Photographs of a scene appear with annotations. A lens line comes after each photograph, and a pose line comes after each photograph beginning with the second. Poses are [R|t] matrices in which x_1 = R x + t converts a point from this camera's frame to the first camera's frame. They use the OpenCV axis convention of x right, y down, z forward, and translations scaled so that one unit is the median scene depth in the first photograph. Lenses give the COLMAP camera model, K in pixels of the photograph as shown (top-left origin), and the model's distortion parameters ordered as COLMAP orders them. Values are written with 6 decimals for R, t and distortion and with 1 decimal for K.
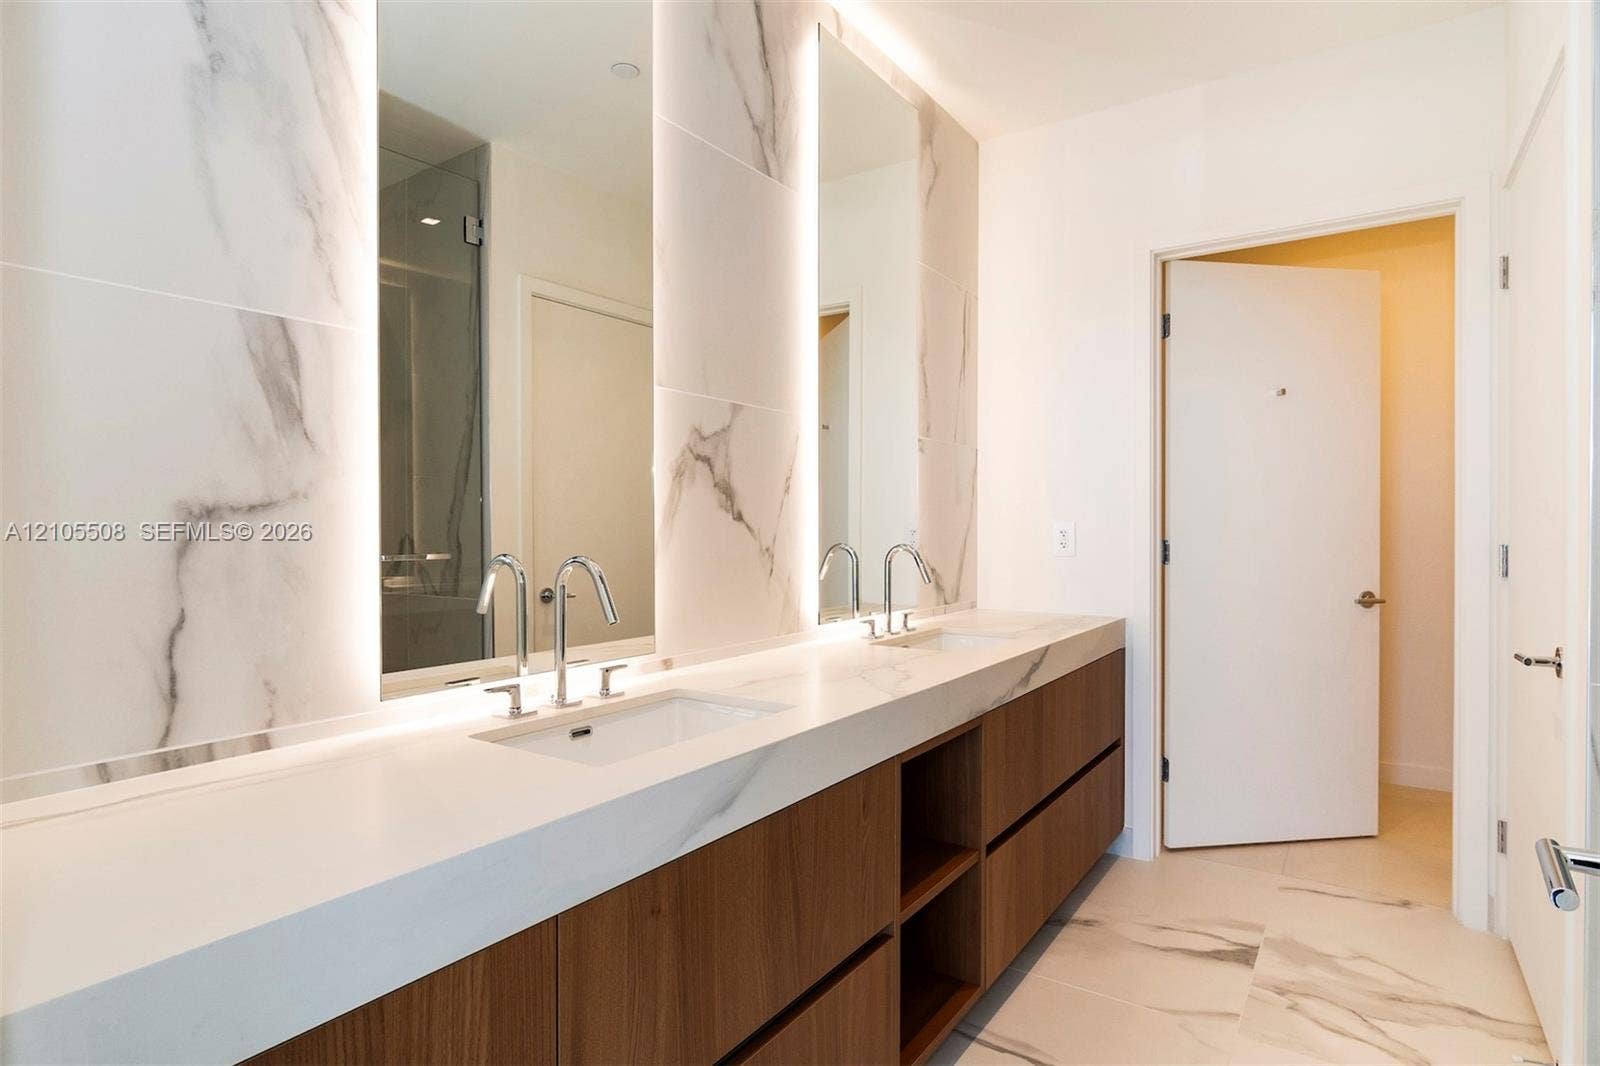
lens RADIAL K [[765.8, 0, 799.9], [0, 765.8, 538.6], [0, 0, 1]] dist [-0.008042, 0.002714]
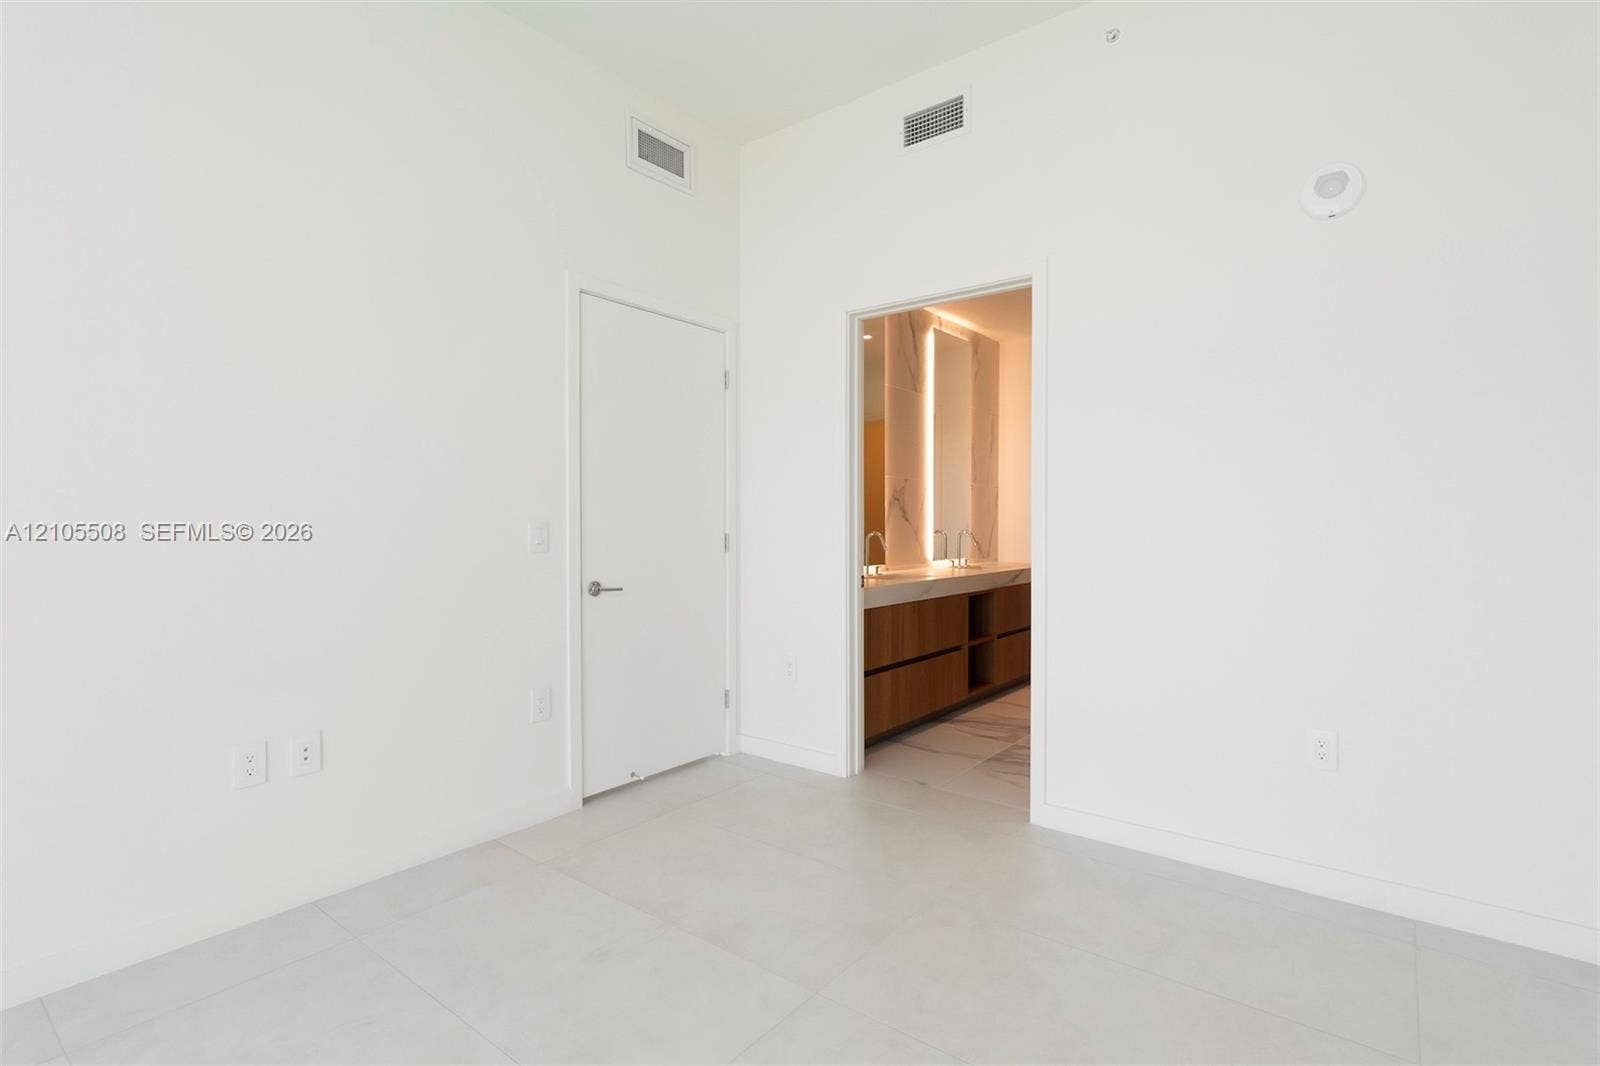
lens RADIAL K [[765.8, 0, 799.5], [0, 765.8, 522.6], [0, 0, 1]] dist [-0.008042, 0.002714]
pose [[0.998669, 0.004642, -0.051377, -0.297509], [-0.005132, 0.999942, -0.009424, 0.009667], [0.051330, 0.009675, 0.998635, -1.626788]]
